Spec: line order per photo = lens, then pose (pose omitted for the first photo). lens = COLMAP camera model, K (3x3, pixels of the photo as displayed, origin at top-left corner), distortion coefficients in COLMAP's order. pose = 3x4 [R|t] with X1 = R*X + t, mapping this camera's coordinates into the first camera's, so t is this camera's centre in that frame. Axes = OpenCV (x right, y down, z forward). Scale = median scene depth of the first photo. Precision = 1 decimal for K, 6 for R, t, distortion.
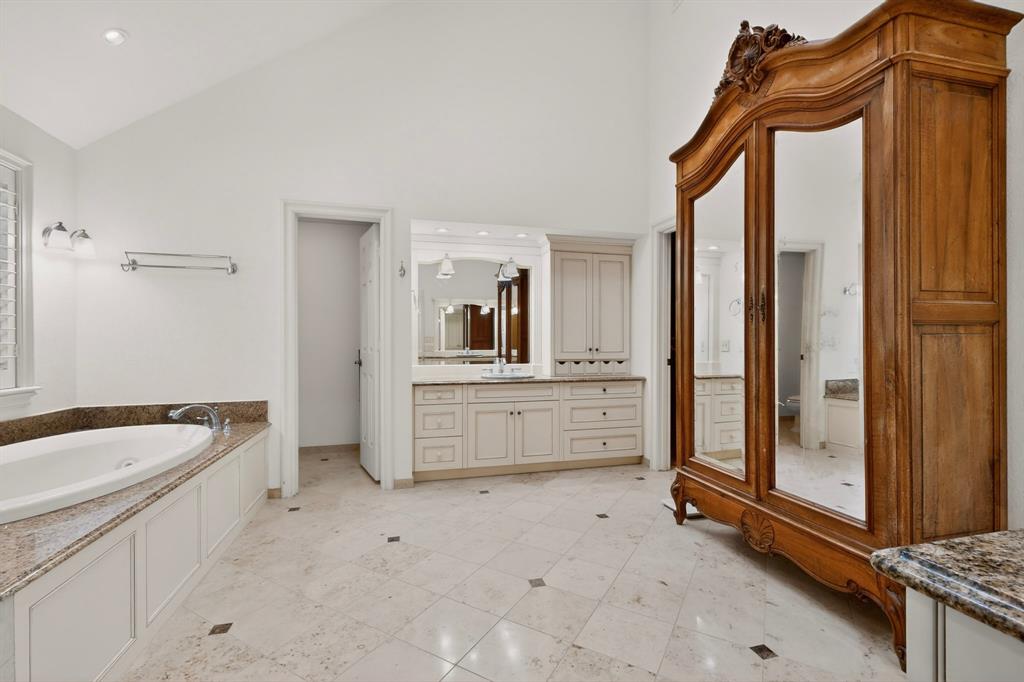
lens RADIAL K [[448.6, 0, 512.0], [0, 448.6, 341.0], [0, 0, 1]] dist [-0.008634, 0.000310]
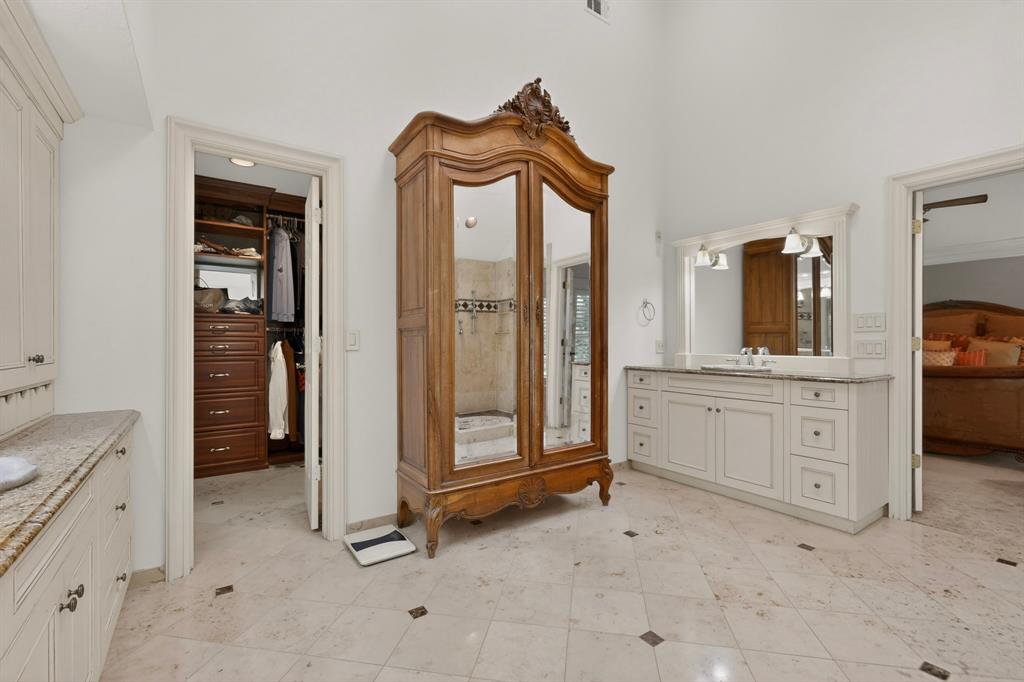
lens RADIAL K [[448.6, 0, 512.0], [0, 448.6, 341.0], [0, 0, 1]] dist [-0.008634, 0.000310]
pose [[-0.352905, 0.002132, 0.935657, -0.572664], [0.000023, 0.999997, -0.002269, 0.008893], [-0.935659, -0.000779, -0.352904, 1.432971]]
